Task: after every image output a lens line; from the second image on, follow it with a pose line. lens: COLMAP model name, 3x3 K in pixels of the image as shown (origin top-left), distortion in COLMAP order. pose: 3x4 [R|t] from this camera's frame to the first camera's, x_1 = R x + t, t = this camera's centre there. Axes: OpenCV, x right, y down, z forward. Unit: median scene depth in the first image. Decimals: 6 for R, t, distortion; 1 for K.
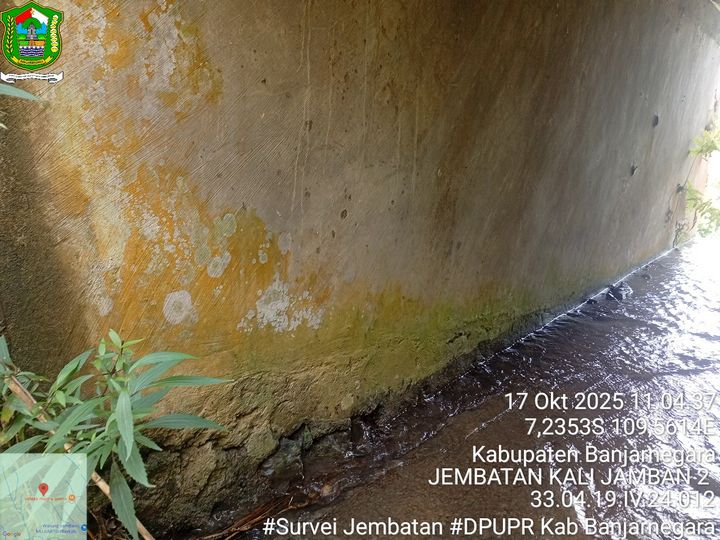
lens RADIAL K [[552.3, 0, 357.5], [0, 552.3, 271.6], [0, 0, 1]] dist [0.109176, -0.232176]
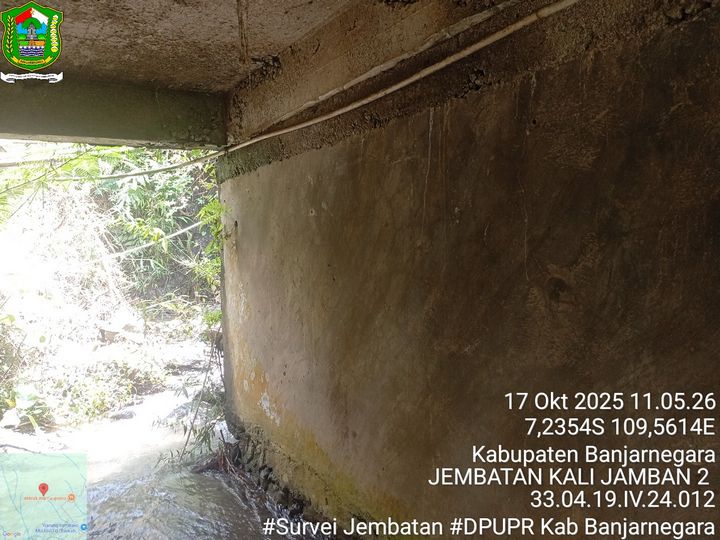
lens RADIAL K [[552.3, 0, 357.5], [0, 552.3, 271.6], [0, 0, 1]] dist [0.109176, -0.232176]
pose [[-0.255232, 0.018350, -0.966706, 1.652738], [-0.189054, 0.979574, 0.068509, -0.588357], [0.948217, 0.200245, -0.246550, 1.518852]]
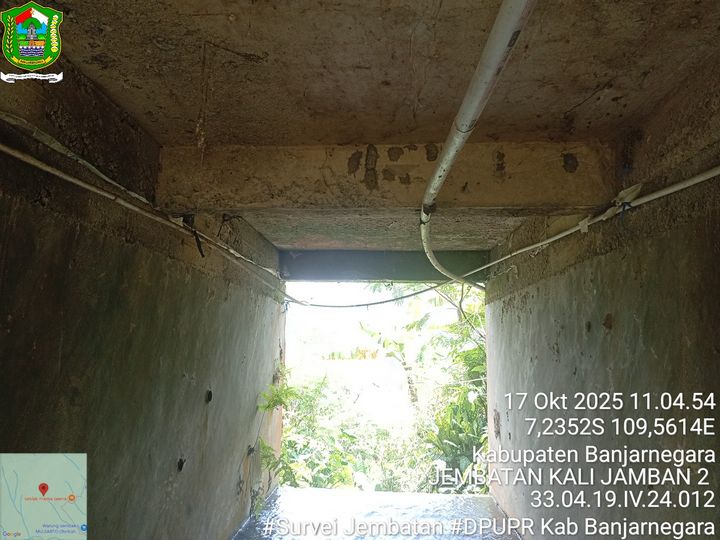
lens RADIAL K [[552.3, 0, 357.5], [0, 552.3, 271.6], [0, 0, 1]] dist [0.109176, -0.232176]
pose [[0.798855, 0.062222, 0.598297, 0.402429], [0.150707, 0.942209, -0.299214, -0.357512], [-0.582339, 0.329196, 0.743311, 0.273694]]
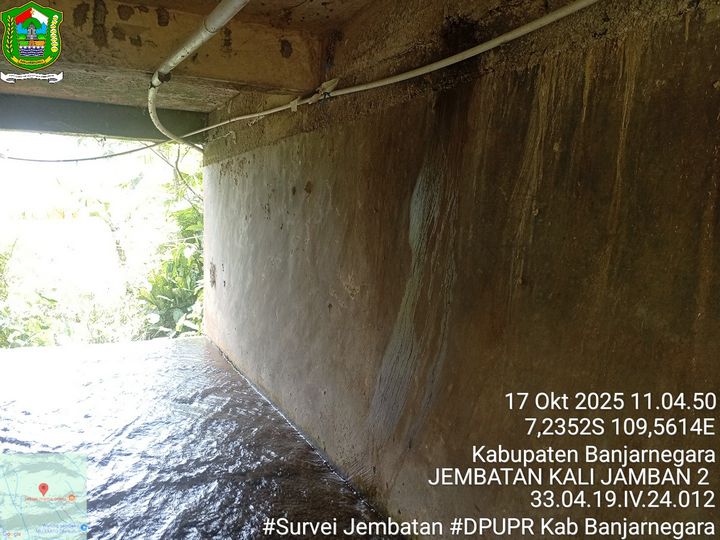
lens RADIAL K [[552.3, 0, 357.5], [0, 552.3, 271.6], [0, 0, 1]] dist [0.109176, -0.232176]
pose [[0.405843, -0.113931, 0.906814, 0.152494], [0.201197, 0.978996, 0.032955, -0.323321], [-0.891522, 0.169074, 0.420241, 0.138702]]
